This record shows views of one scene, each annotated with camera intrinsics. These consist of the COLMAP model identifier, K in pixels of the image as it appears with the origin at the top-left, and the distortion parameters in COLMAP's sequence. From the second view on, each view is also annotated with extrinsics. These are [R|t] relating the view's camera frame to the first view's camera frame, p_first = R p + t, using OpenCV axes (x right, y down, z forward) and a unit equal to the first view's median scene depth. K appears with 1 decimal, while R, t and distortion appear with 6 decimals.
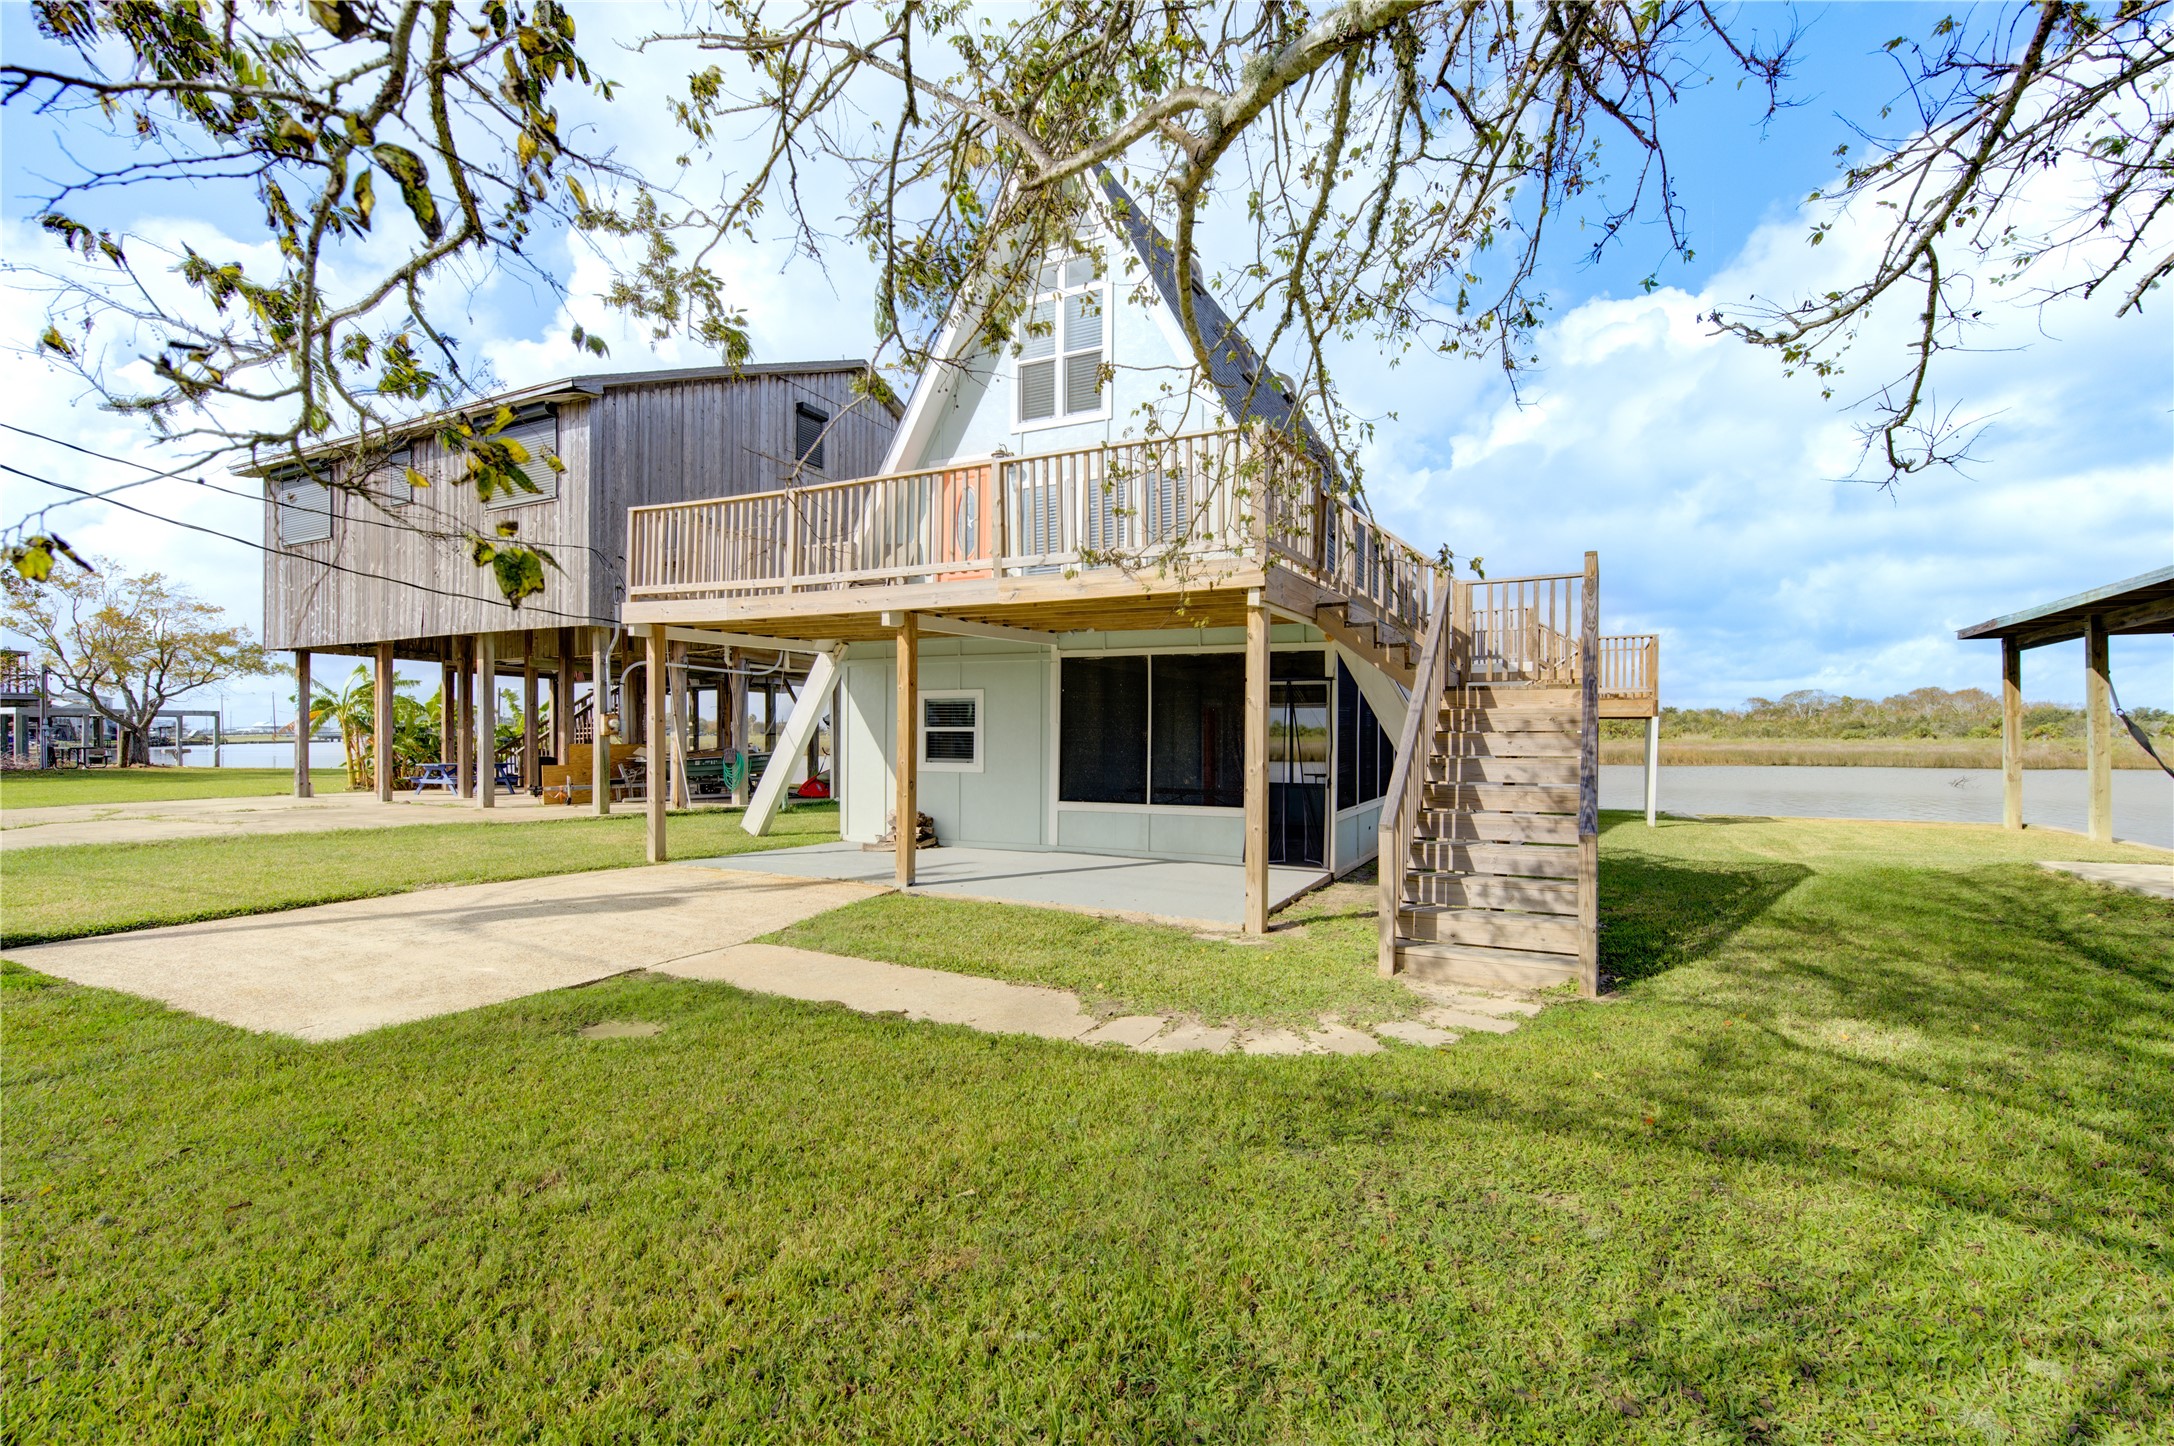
lens RADIAL K [[937.3, 0, 1091.2], [0, 937.3, 738.4], [0, 0, 1]] dist [0.002122, 0.000071]
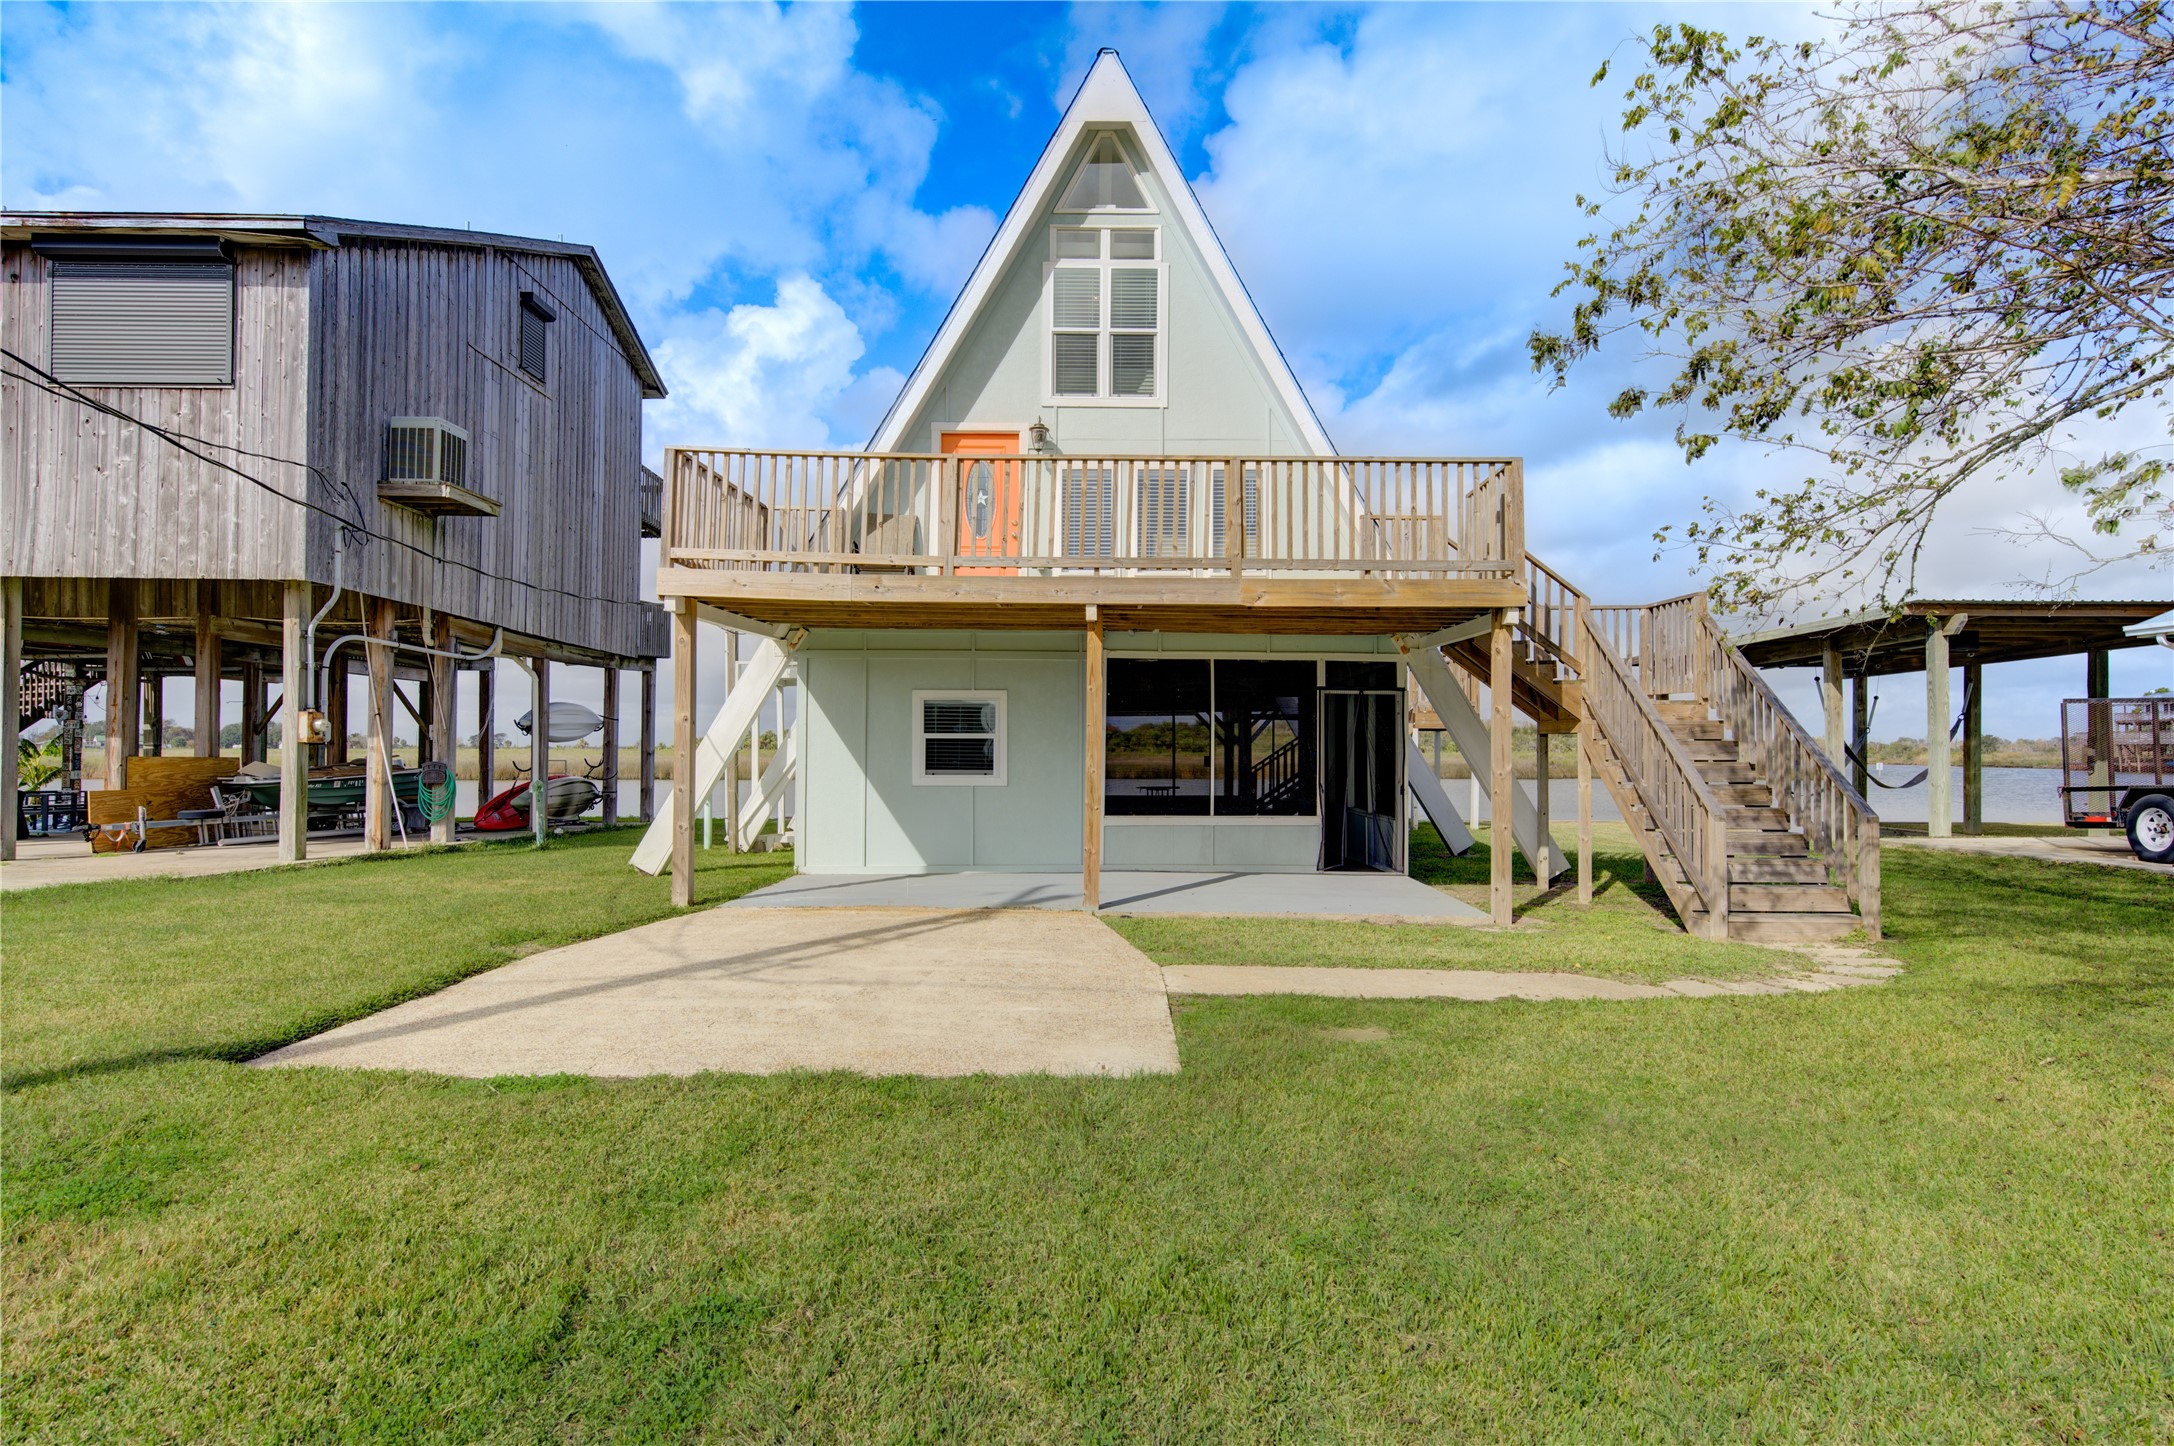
lens RADIAL K [[1136.8, 0, 1086.1], [0, 1136.8, 727.5], [0, 0, 1]] dist [0.005494, -0.000207]
pose [[0.895419, 0.010181, 0.445108, -0.505305], [-0.000054, 0.999741, -0.022758, 0.005776], [-0.445224, 0.020354, 0.895188, 0.019462]]
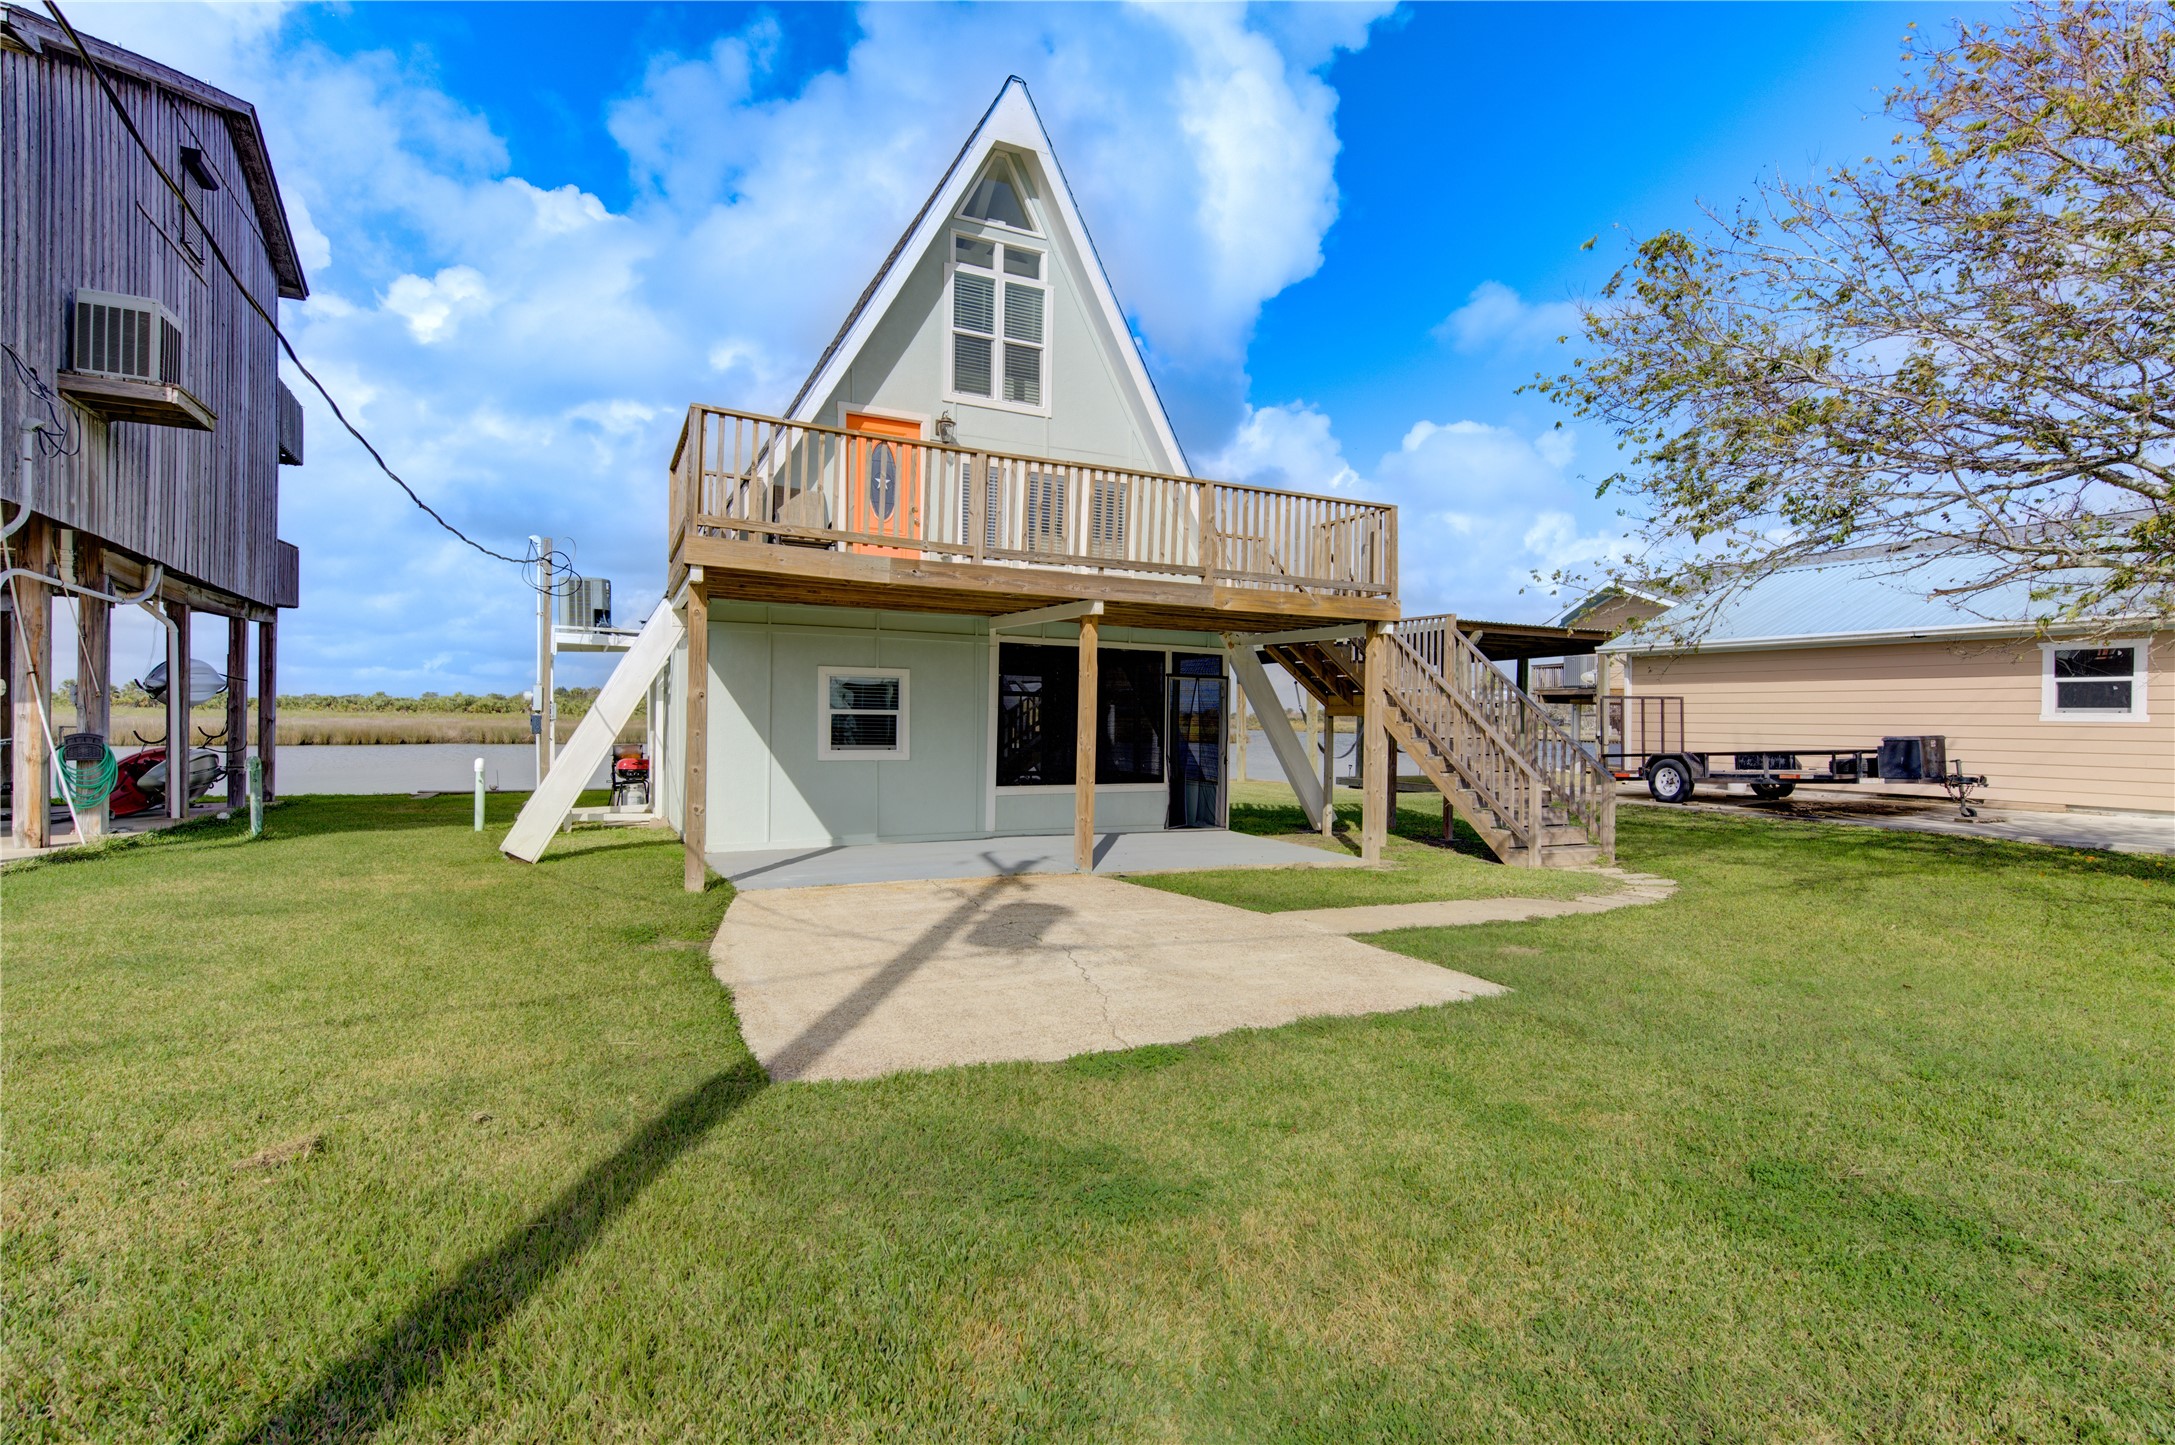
lens RADIAL K [[1061.8, 0, 1094.6], [0, 1061.8, 719.9], [0, 0, 1]] dist [-0.002487, 0.003549]
pose [[0.604007, 0.004910, 0.796964, -0.807682], [-0.008037, 0.999968, -0.000069, -0.004286], [-0.796939, -0.006363, 0.604027, 0.225686]]
